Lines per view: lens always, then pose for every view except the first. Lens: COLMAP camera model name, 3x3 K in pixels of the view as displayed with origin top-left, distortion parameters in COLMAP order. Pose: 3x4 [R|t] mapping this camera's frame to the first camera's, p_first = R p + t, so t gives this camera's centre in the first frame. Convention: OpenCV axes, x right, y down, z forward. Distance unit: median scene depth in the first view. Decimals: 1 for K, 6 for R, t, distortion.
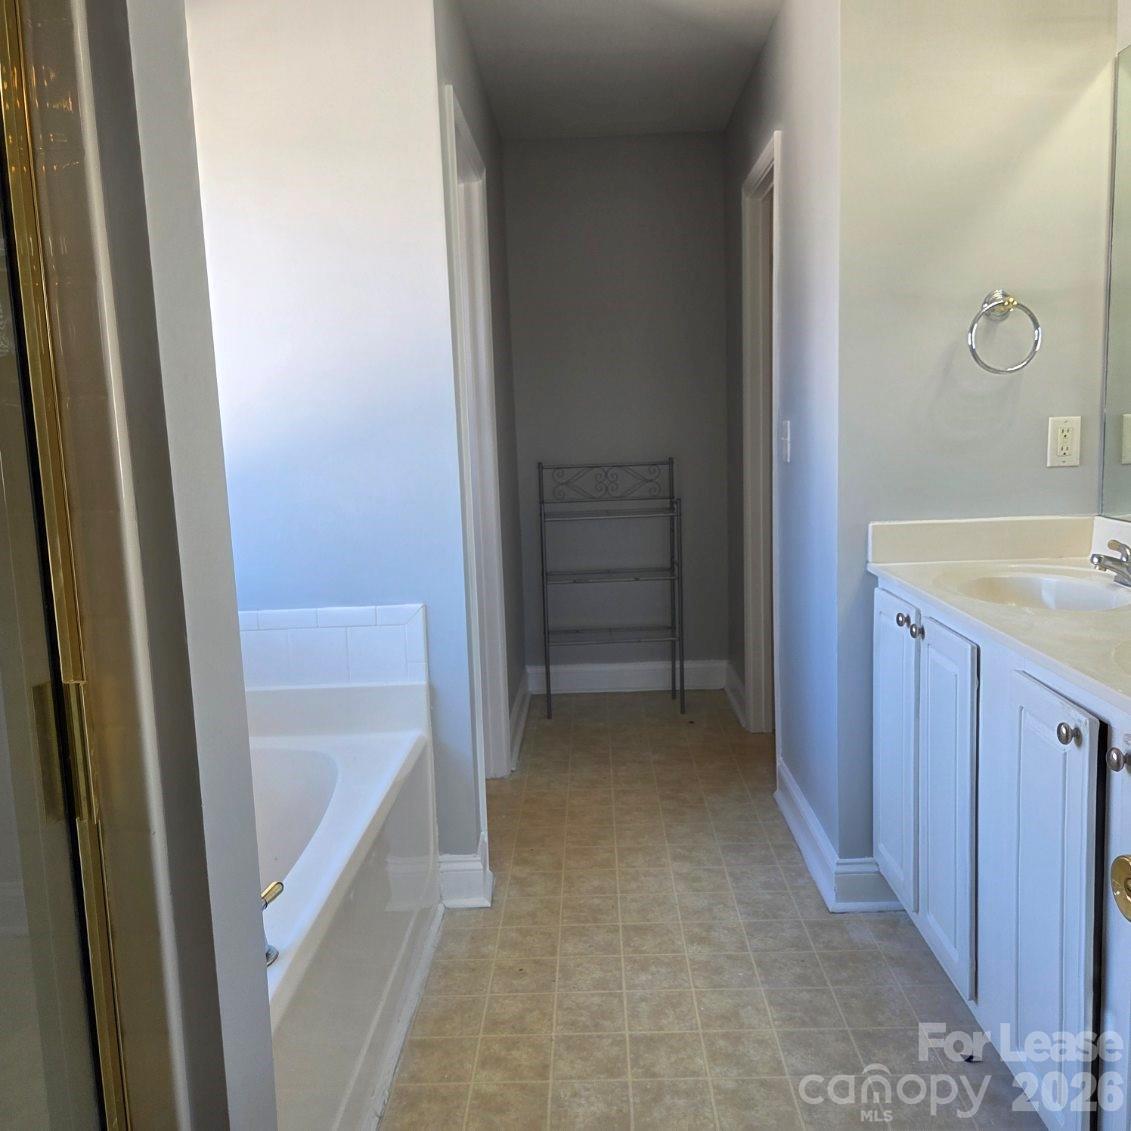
lens RADIAL K [[1027.0, 0, 574.7], [0, 1027.0, 563.3], [0, 0, 1]] dist [0.078138, -0.006235]
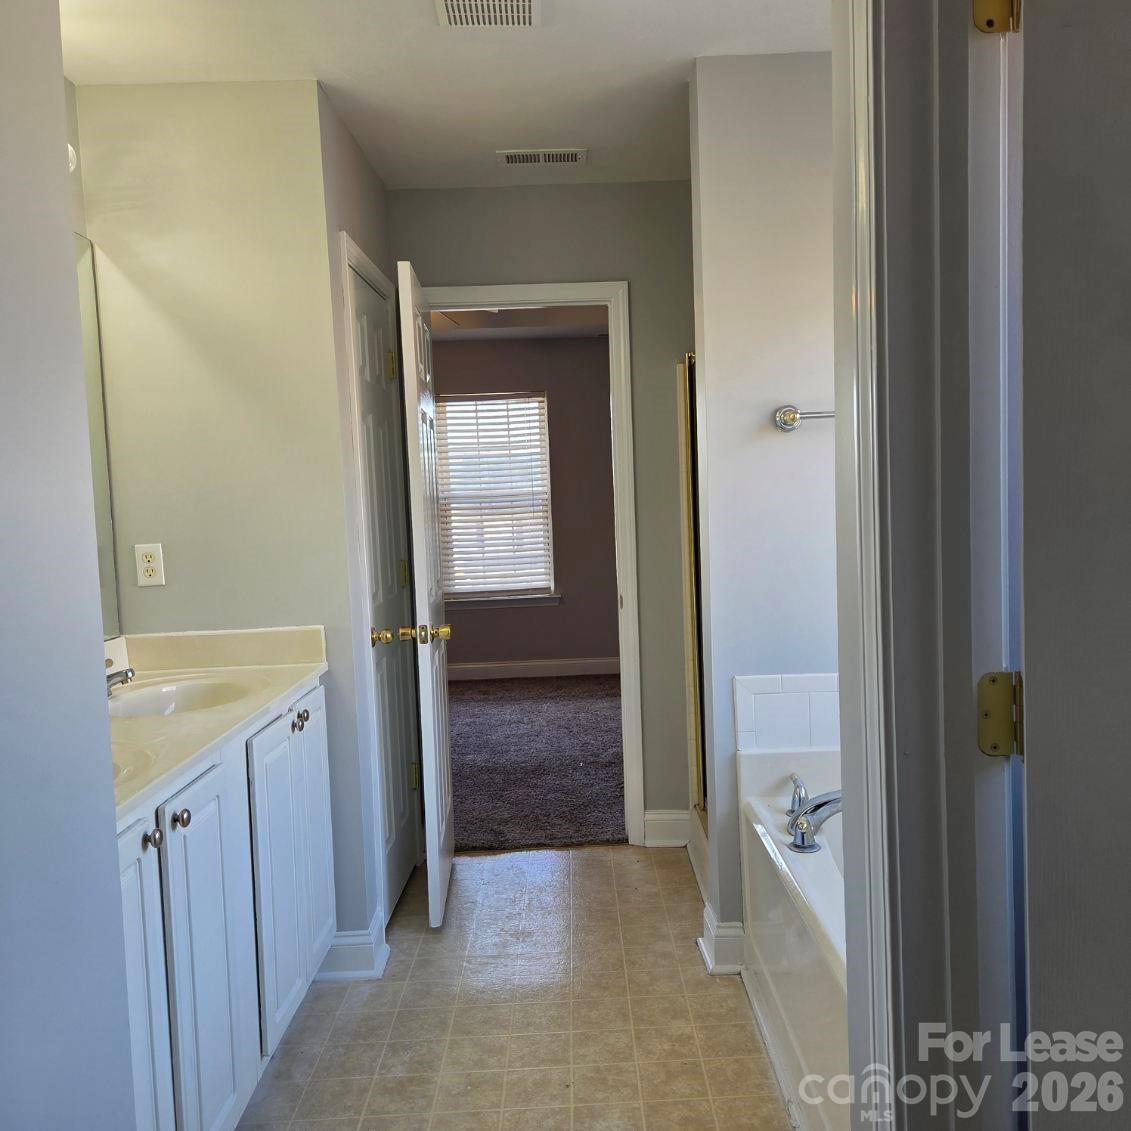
lens RADIAL K [[1027.0, 0, 574.7], [0, 1027.0, 563.3], [0, 0, 1]] dist [0.078138, -0.006235]
pose [[-0.997412, 0.070503, -0.014118, 0.023683], [0.066035, 0.975879, 0.208087, -0.306887], [0.028448, 0.206616, -0.978008, 1.932228]]
